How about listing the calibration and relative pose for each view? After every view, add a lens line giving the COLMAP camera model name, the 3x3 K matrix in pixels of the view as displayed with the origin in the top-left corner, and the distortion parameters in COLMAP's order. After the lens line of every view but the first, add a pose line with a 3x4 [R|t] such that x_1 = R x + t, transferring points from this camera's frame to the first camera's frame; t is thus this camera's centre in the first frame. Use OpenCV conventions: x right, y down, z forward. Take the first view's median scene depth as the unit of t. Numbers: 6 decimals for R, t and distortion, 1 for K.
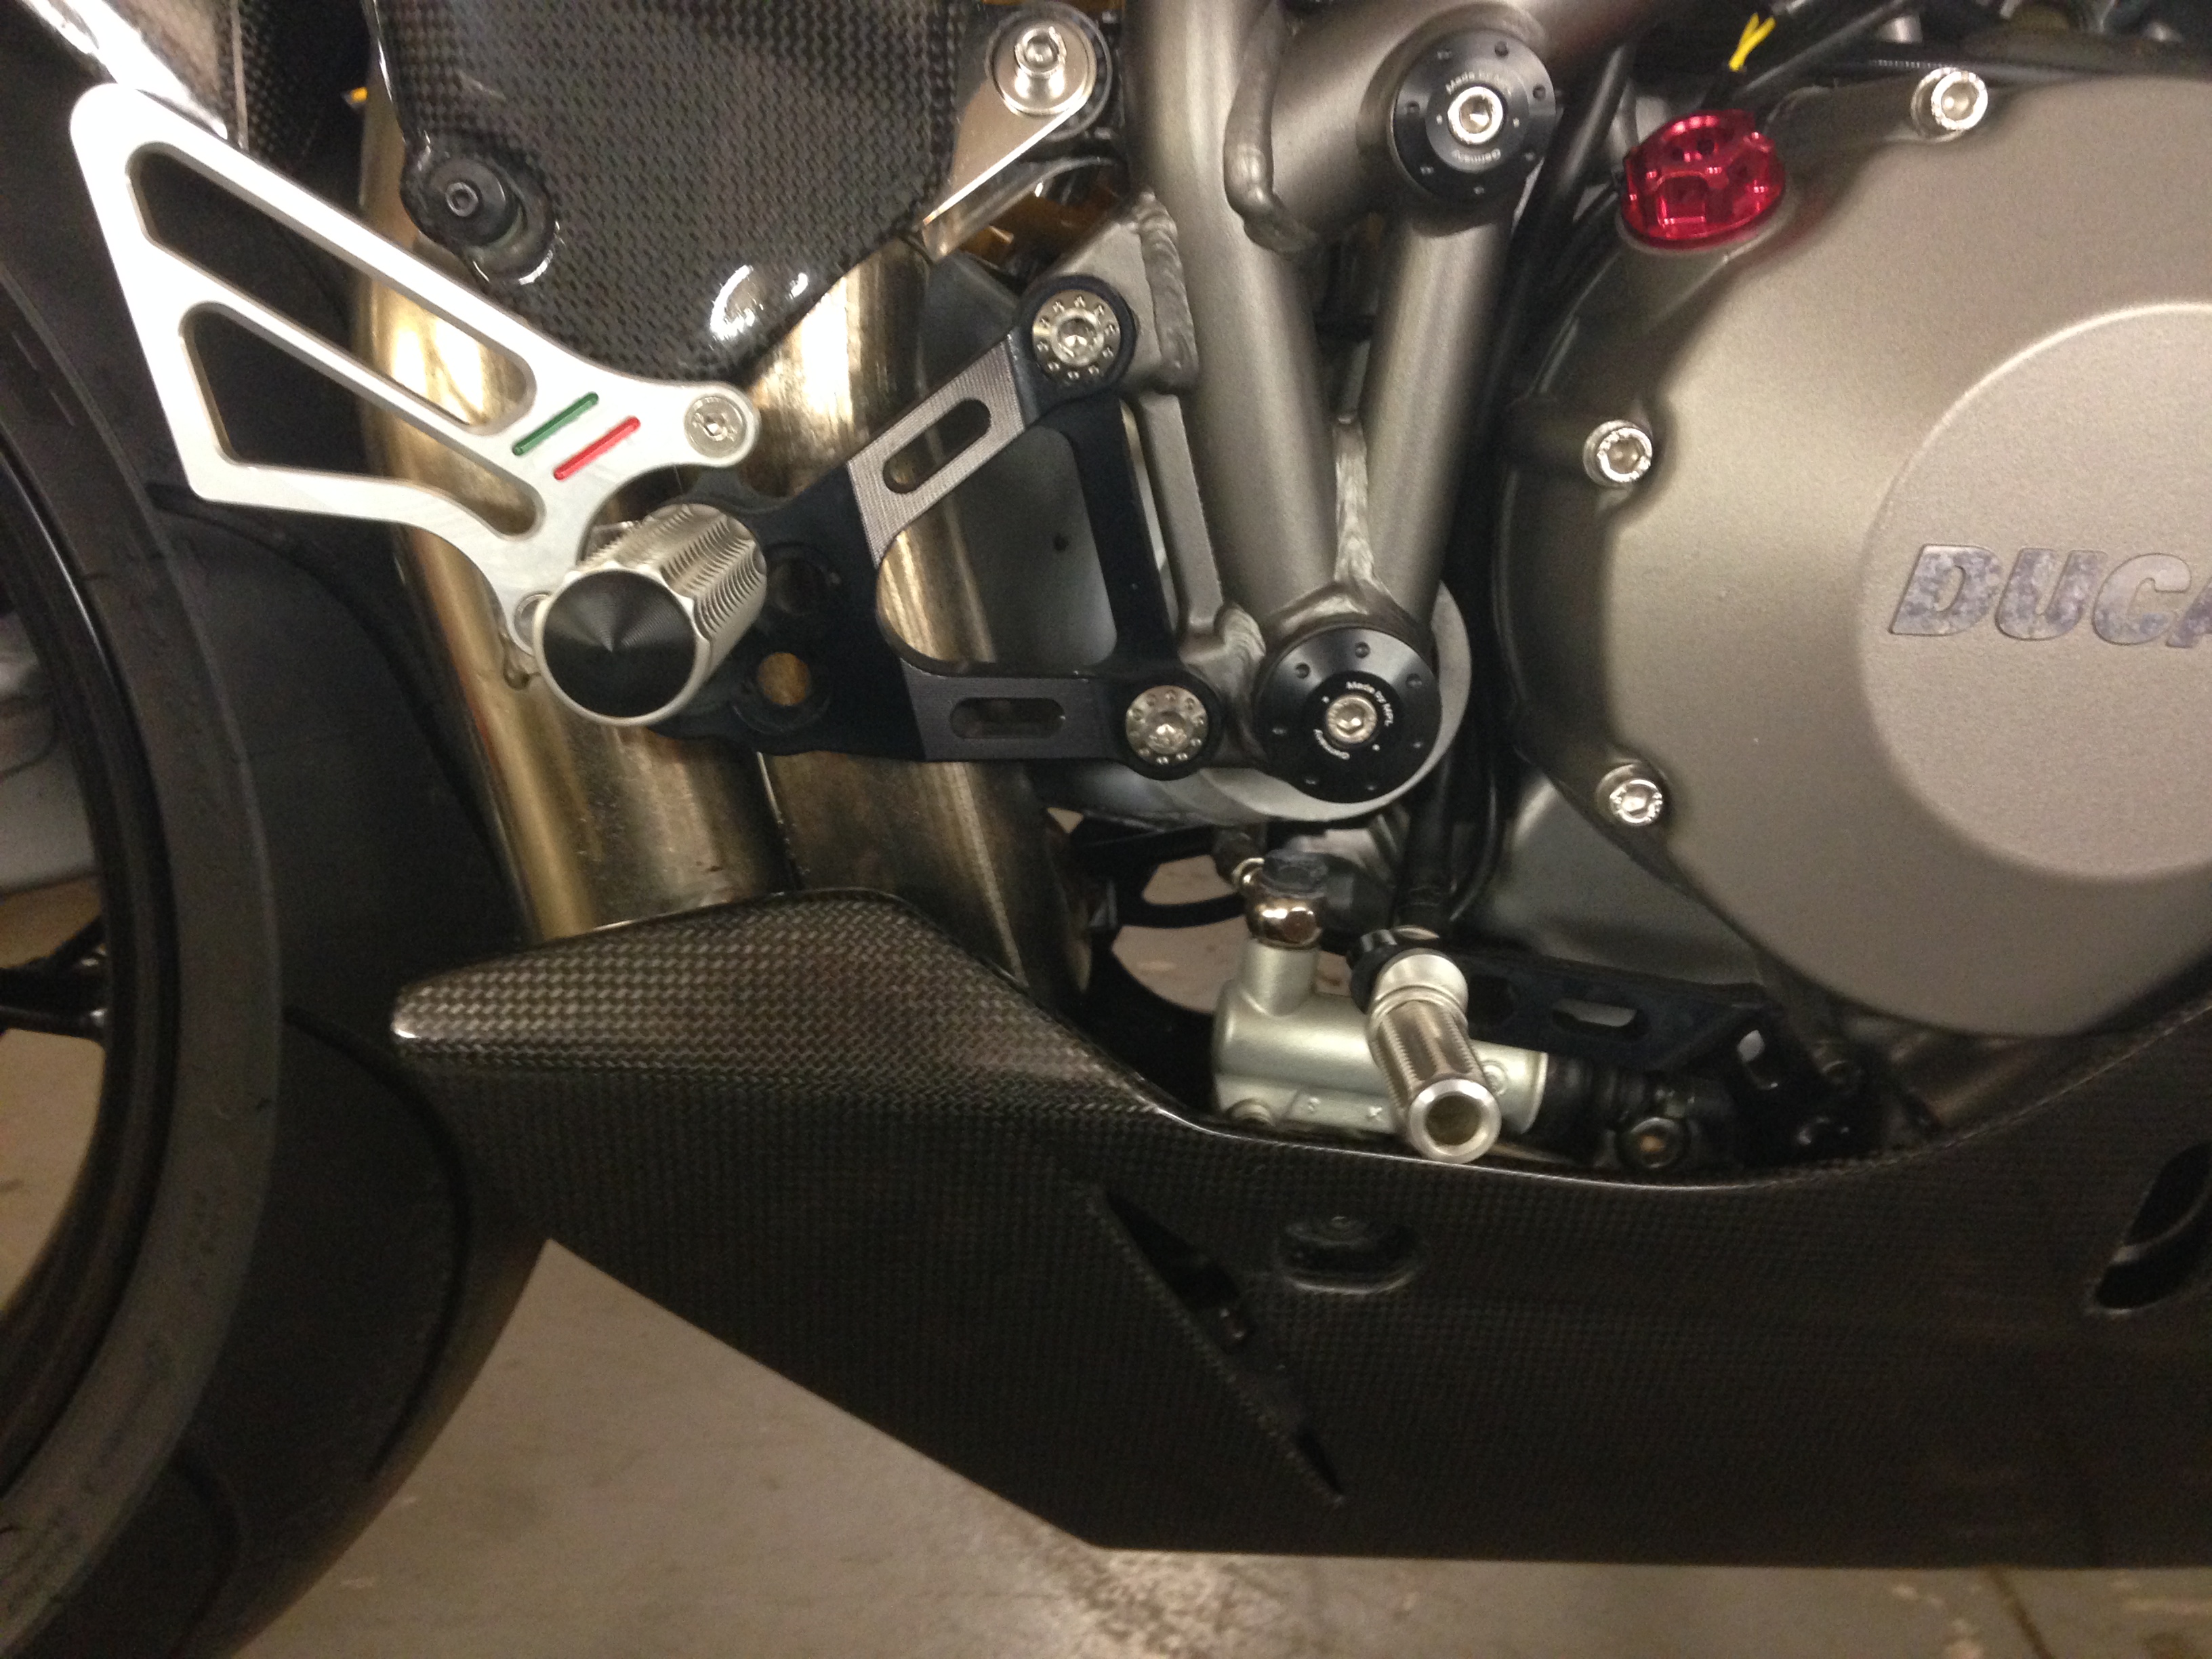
lens RADIAL K [[2060.4, 0, 1087.1], [0, 2060.4, 859.2], [0, 0, 1]] dist [0.186094, -0.291433]
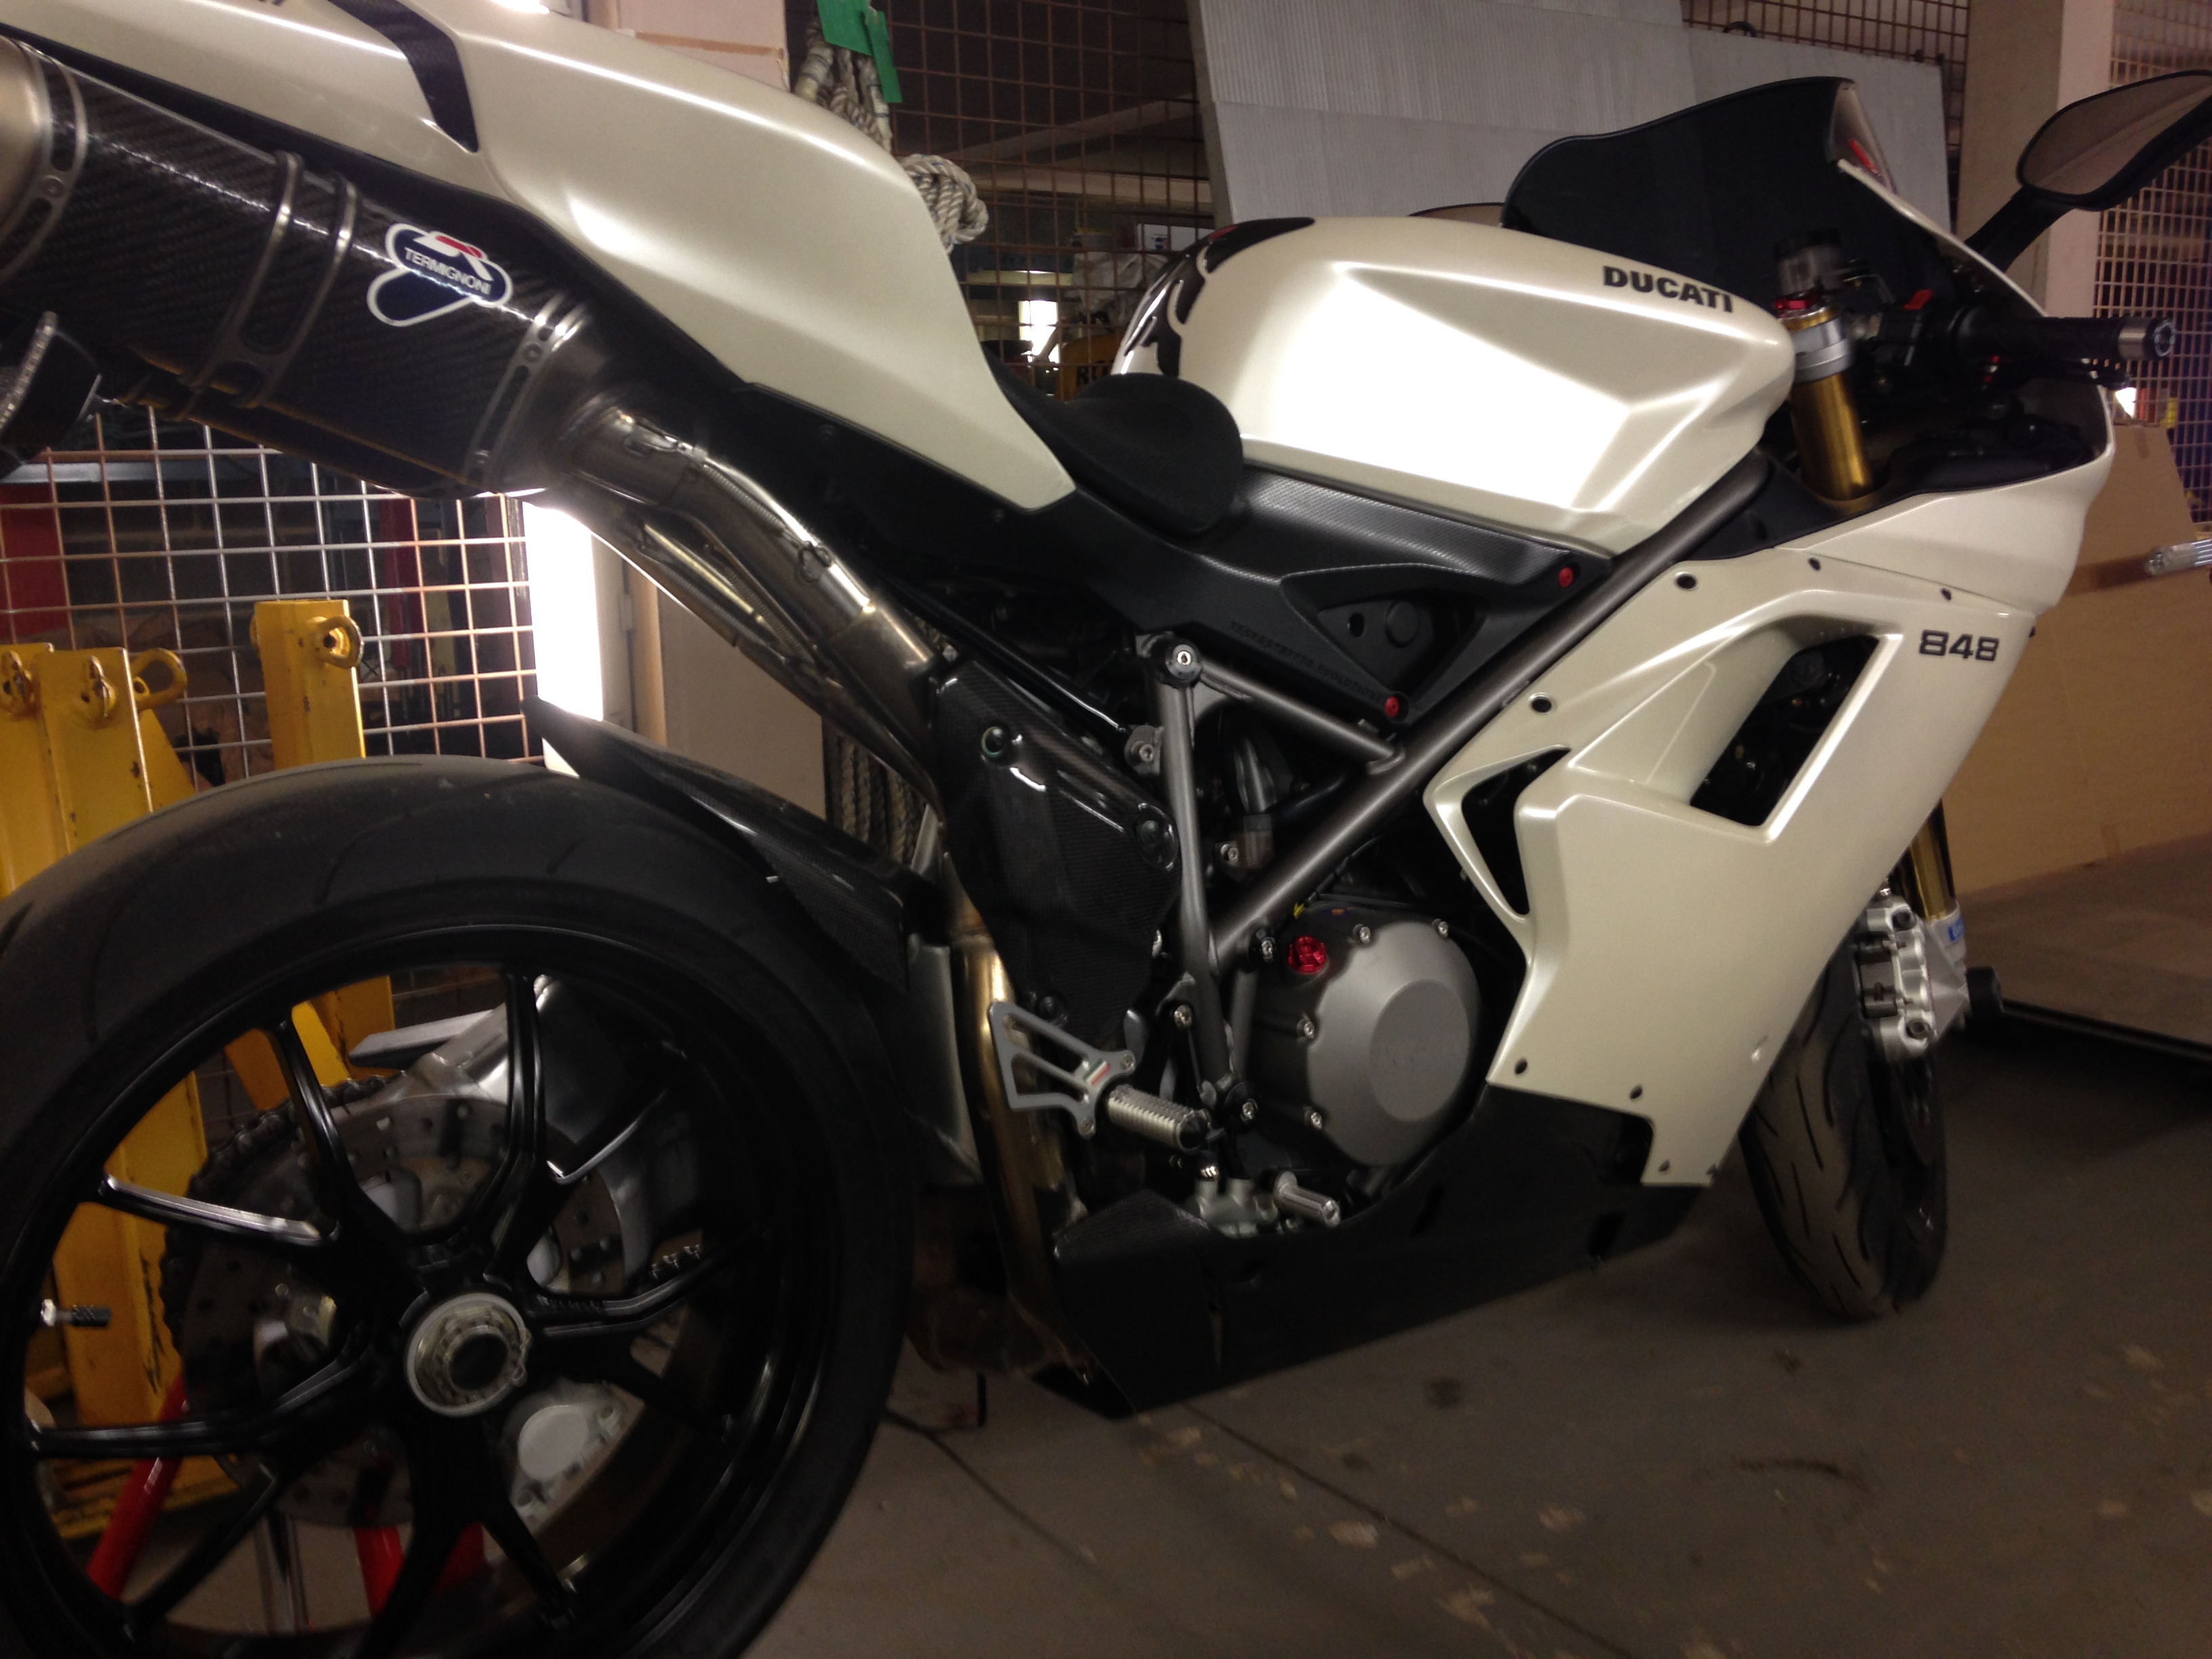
lens RADIAL K [[2137.8, 0, 1106.0], [0, 2137.8, 829.5], [0, 0, 1]] dist [0.201955, -0.226707]
pose [[0.805660, -0.099167, 0.584019, -2.164646], [0.151414, 0.987612, -0.041180, -0.429316], [-0.572701, 0.121605, 0.810695, -1.877963]]
